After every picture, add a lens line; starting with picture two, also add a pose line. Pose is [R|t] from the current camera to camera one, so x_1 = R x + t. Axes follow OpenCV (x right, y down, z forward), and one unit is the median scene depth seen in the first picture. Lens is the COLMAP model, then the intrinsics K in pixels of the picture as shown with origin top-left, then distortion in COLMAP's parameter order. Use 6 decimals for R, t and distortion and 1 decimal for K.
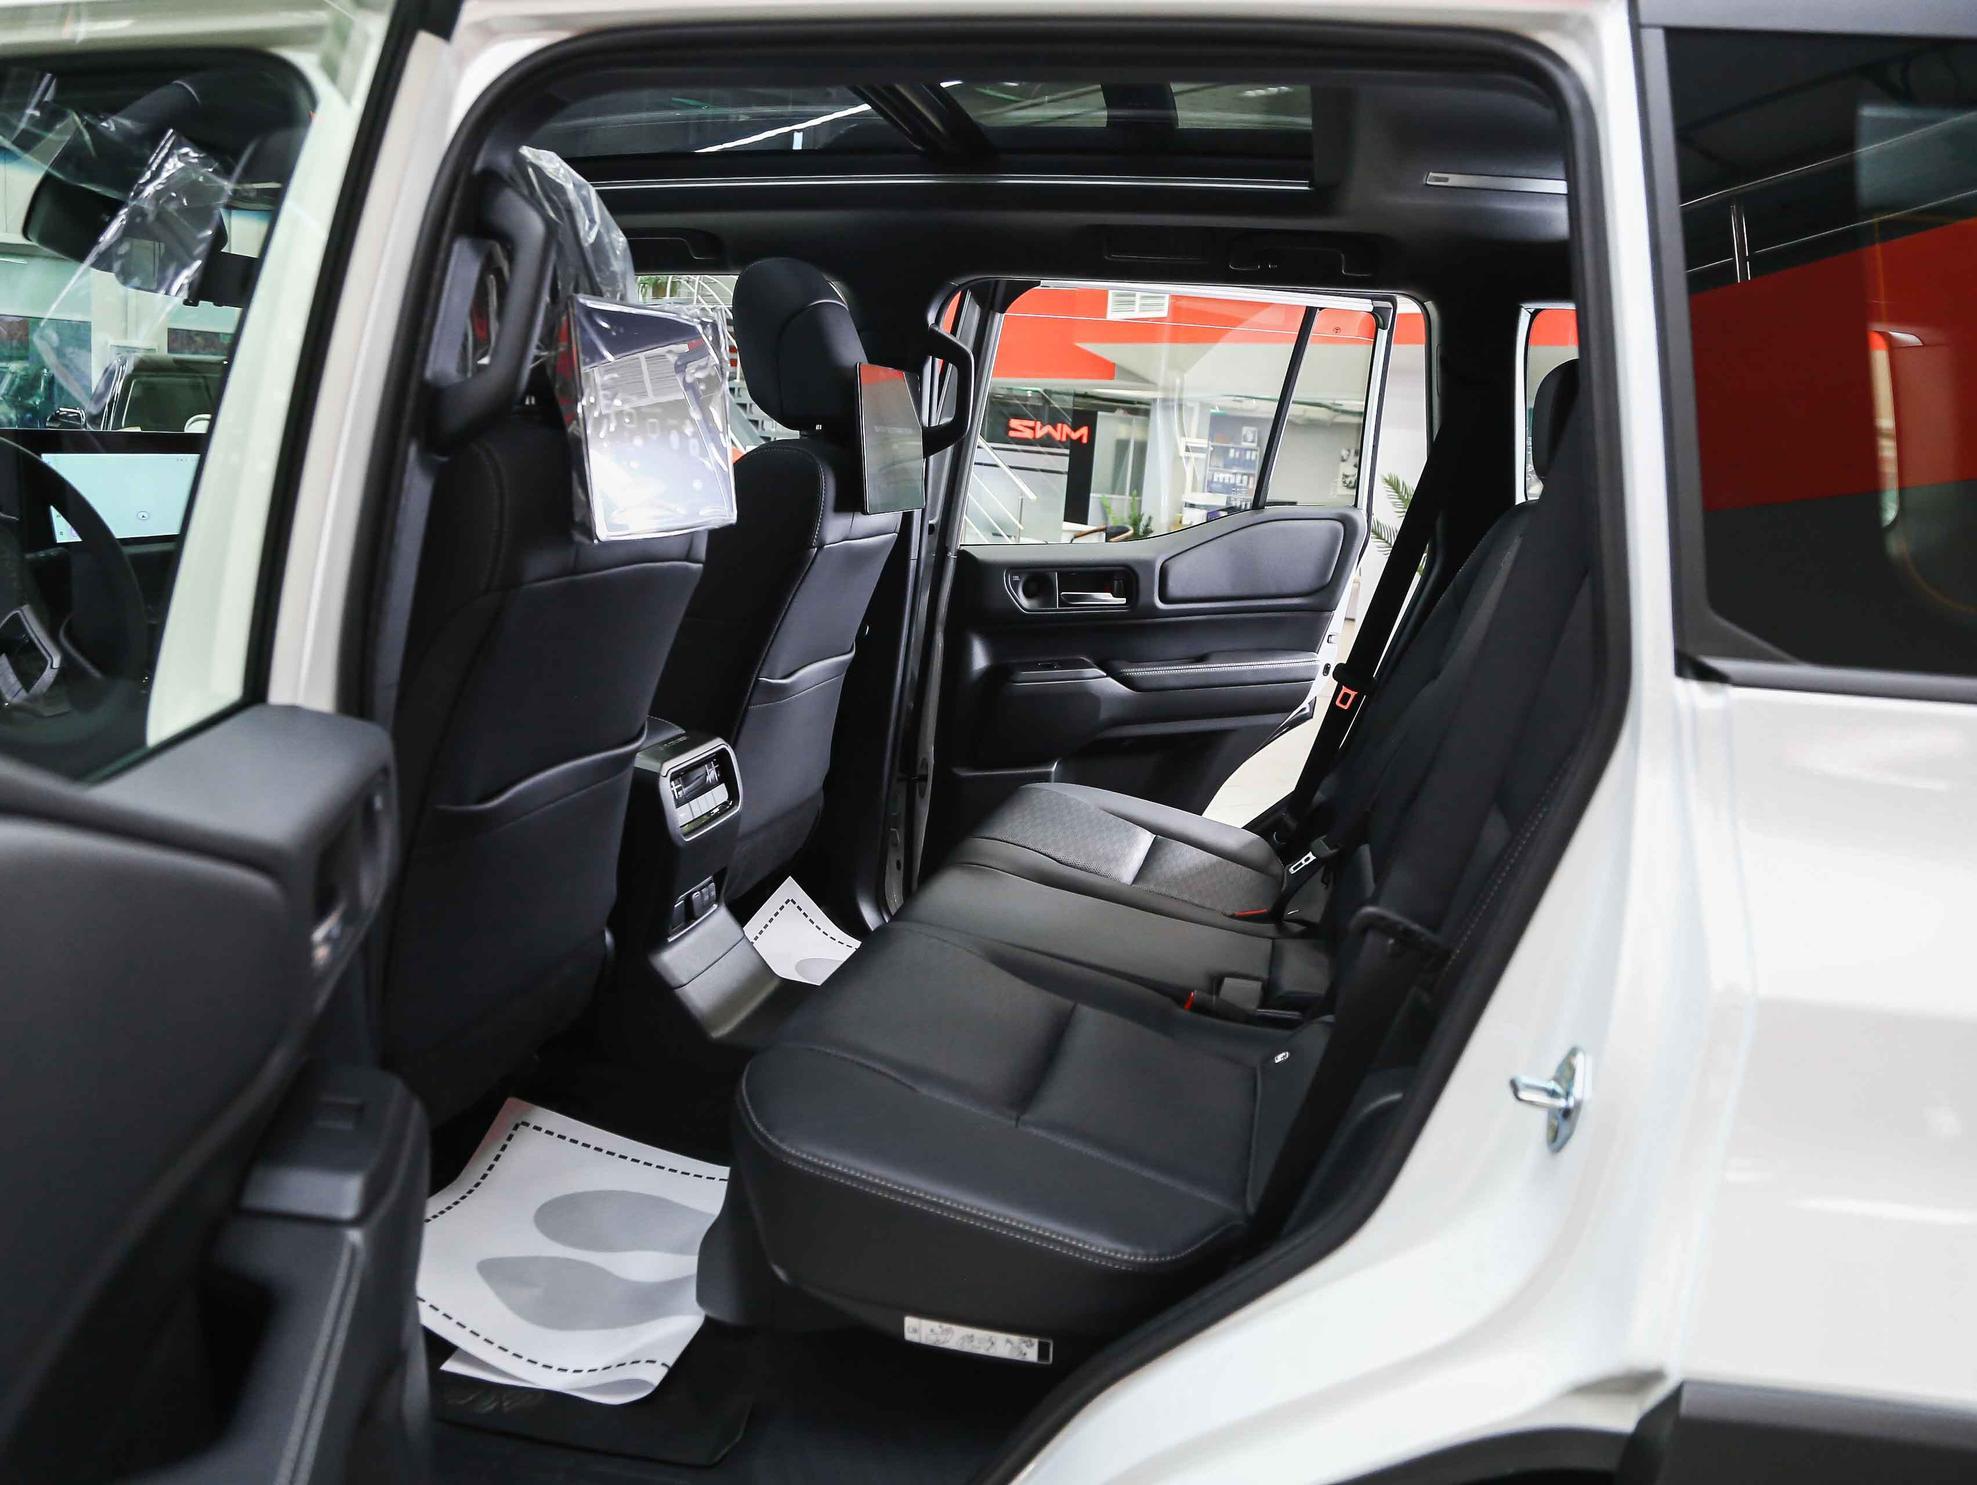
lens RADIAL K [[1499.8, 0, 988.5], [0, 1499.8, 742.5], [0, 0, 1]] dist [-0.136002, 0.077208]
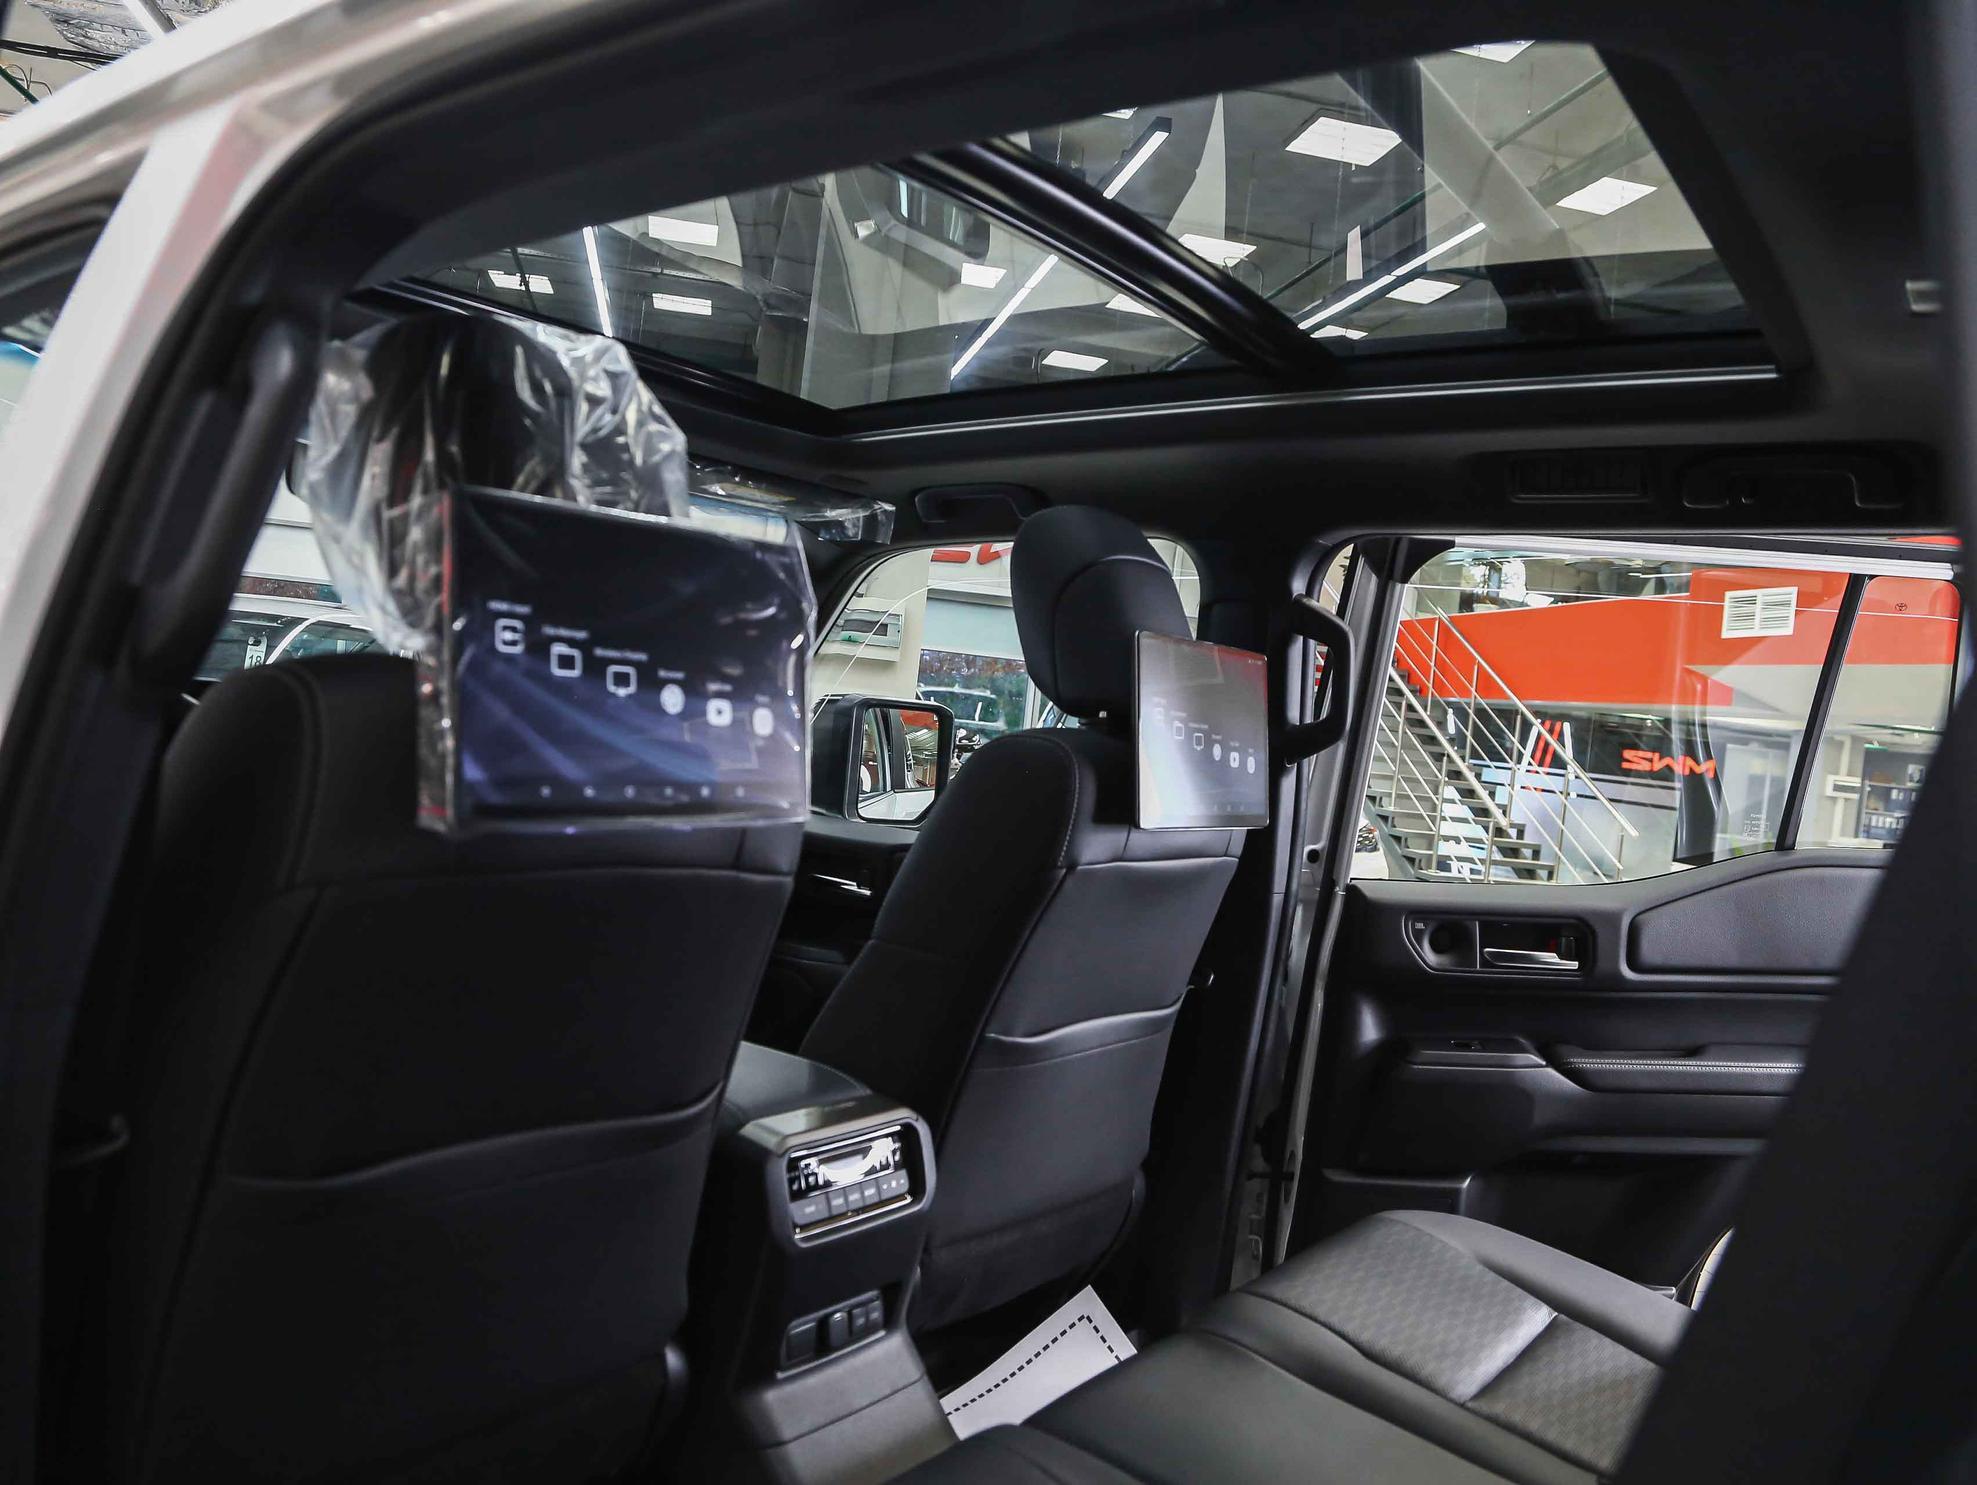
lens RADIAL K [[1499.8, 0, 988.5], [0, 1499.8, 742.5], [0, 0, 1]] dist [-0.136002, 0.077208]
pose [[0.916515, 0.023968, -0.399282, 0.114791], [-0.108656, 0.975588, -0.190846, -0.033140], [0.384961, 0.218298, 0.896745, 0.220808]]
